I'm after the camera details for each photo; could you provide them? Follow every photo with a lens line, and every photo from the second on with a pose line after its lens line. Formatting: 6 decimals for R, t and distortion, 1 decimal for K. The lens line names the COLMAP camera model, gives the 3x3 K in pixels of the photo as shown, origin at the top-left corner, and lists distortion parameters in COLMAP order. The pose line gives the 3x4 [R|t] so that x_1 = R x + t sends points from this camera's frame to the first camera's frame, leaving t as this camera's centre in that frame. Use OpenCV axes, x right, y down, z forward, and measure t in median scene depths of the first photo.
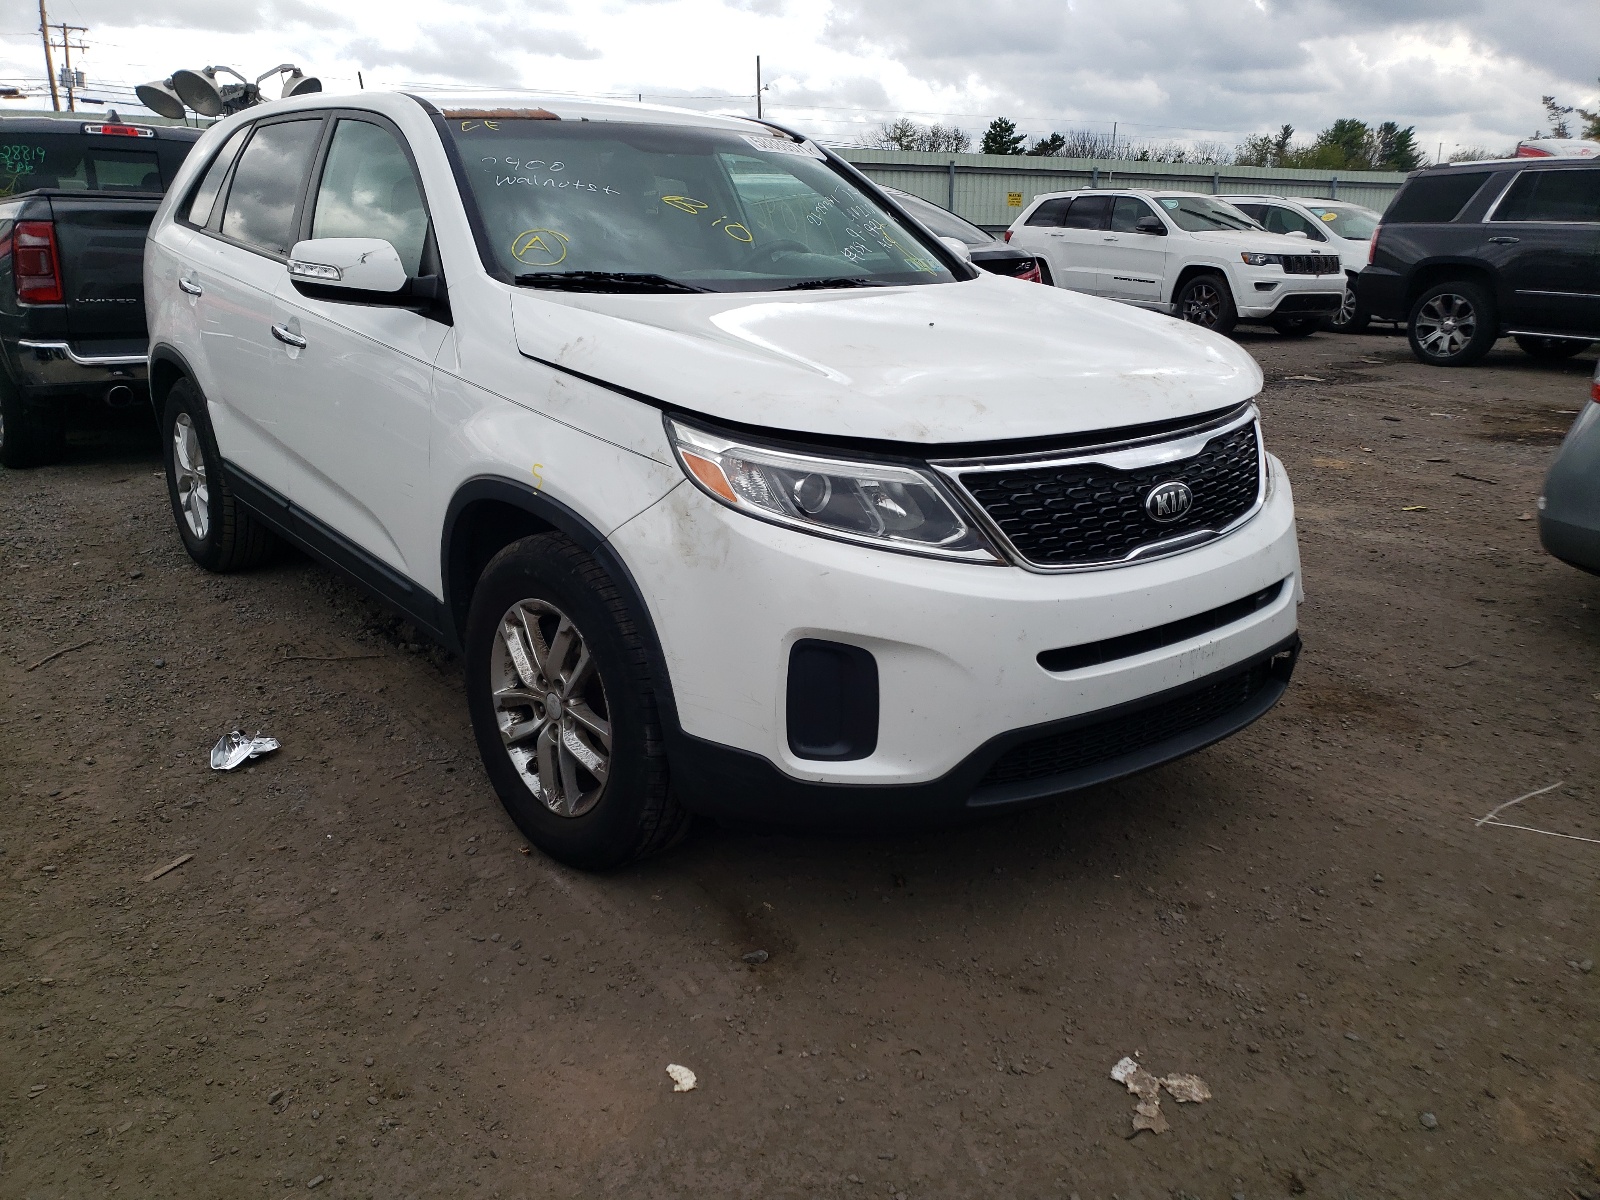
lens RADIAL K [[1267.5, 0, 793.0], [0, 1267.5, 591.8], [0, 0, 1]] dist [0.063744, -0.060802]
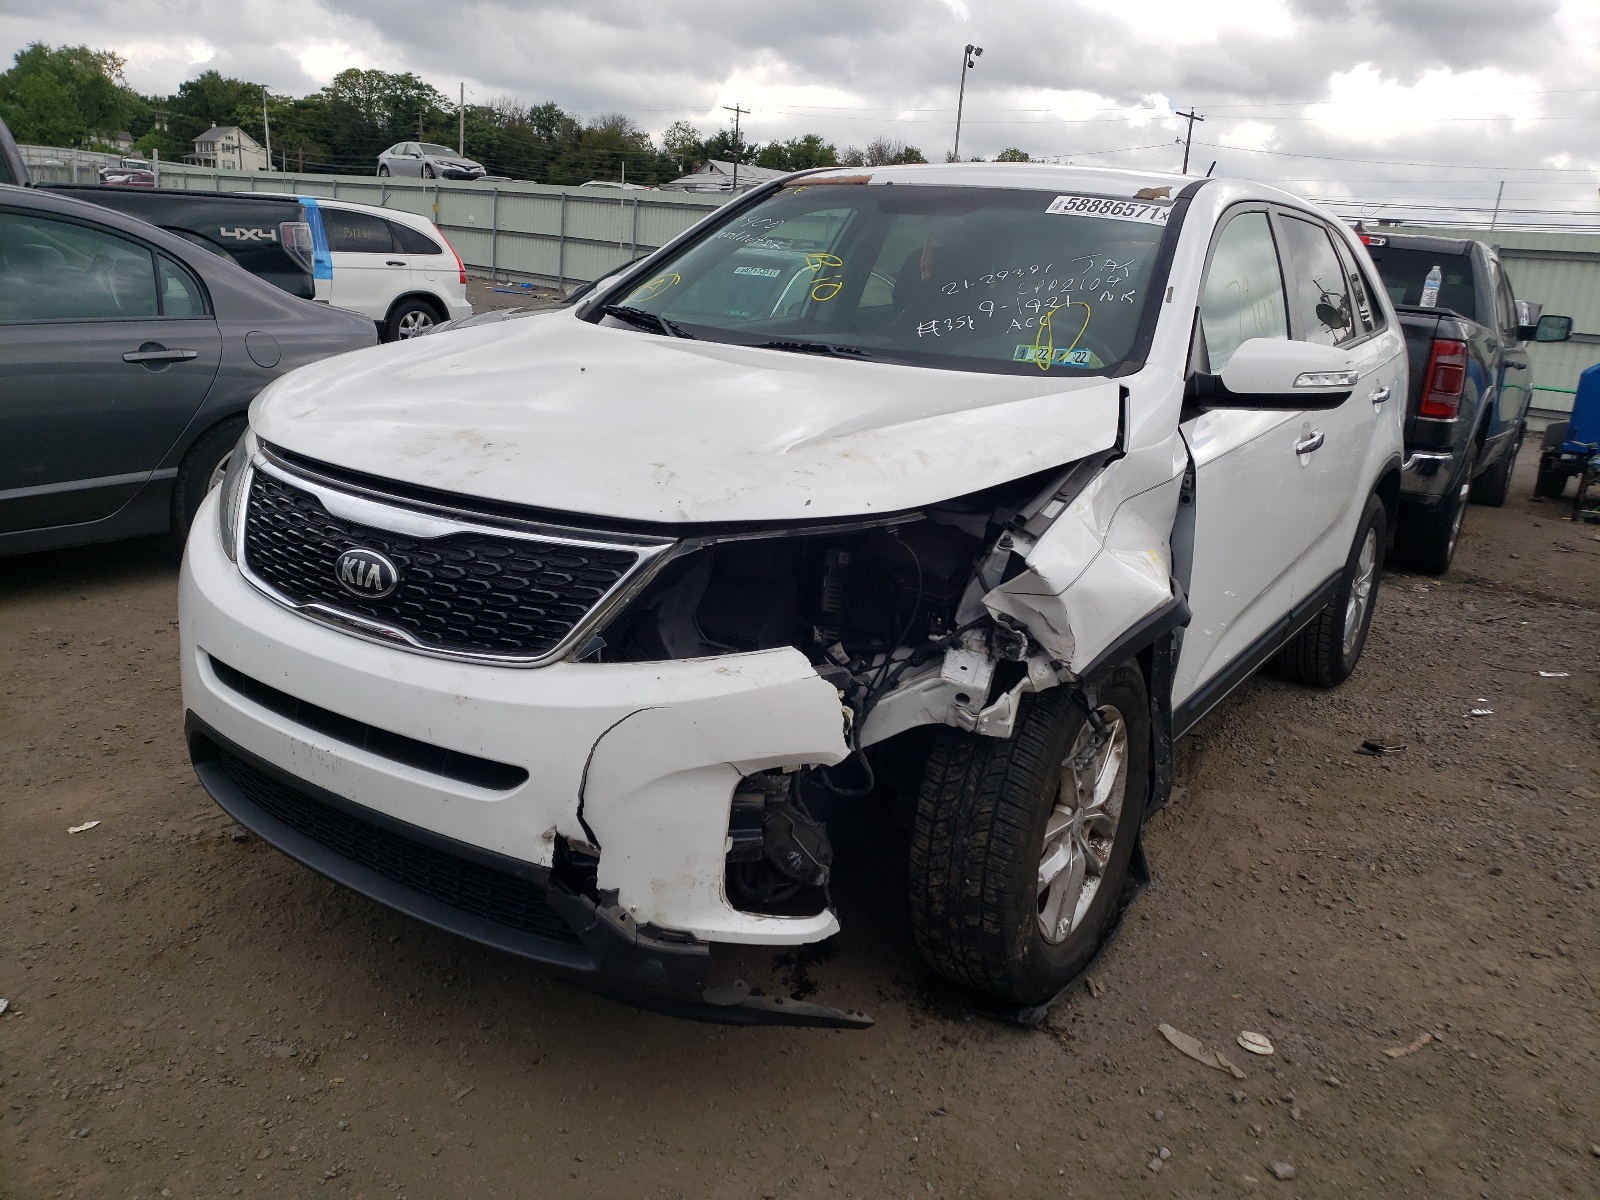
lens RADIAL K [[1267.5, 0, 810.0], [0, 1267.5, 600.6], [0, 0, 1]] dist [0.063744, -0.060802]
pose [[0.303866, 0.272339, -0.912961, 1.159098], [-0.353214, 0.922185, 0.157528, -0.290940], [0.884820, 0.274603, 0.376414, 0.956283]]
